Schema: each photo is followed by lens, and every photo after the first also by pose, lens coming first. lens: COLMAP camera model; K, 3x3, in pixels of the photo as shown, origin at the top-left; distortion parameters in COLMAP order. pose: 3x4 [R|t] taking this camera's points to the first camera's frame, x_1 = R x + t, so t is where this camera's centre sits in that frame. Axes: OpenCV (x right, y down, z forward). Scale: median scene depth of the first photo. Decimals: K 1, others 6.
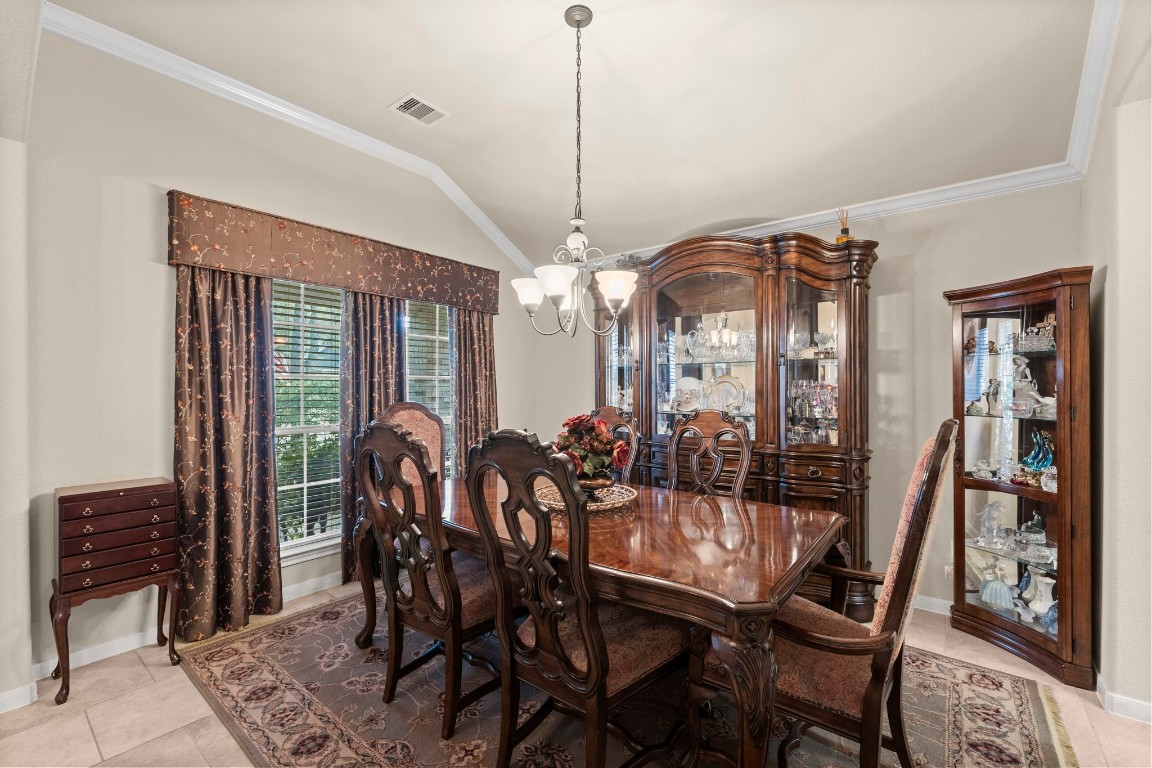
lens RADIAL K [[496.0, 0, 569.3], [0, 496.0, 383.2], [0, 0, 1]] dist [-0.004116, 0.000105]
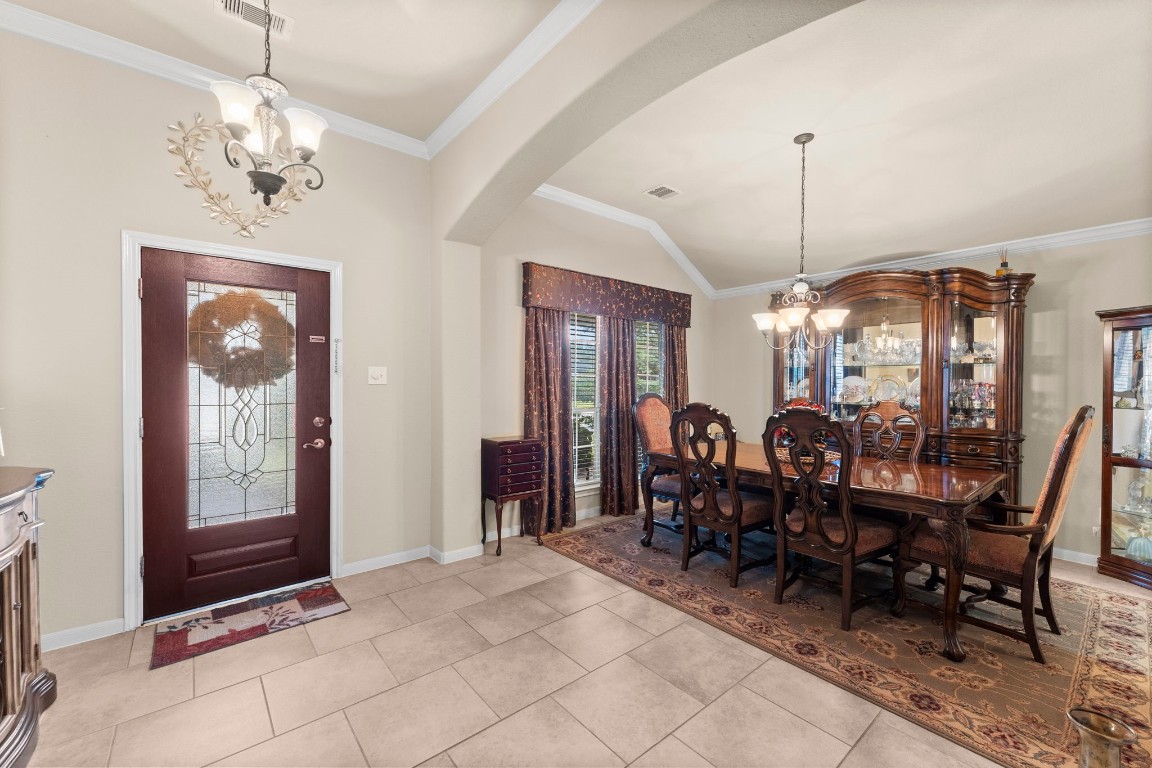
lens RADIAL K [[466.2, 0, 576.0], [0, 466.2, 384.0], [0, 0, 1]] dist [0.003537, -0.000074]
pose [[0.978356, 0.008445, -0.206758, -0.286336], [-0.005746, 0.999890, 0.013653, -0.005398], [0.206850, -0.012170, 0.978297, -0.435871]]
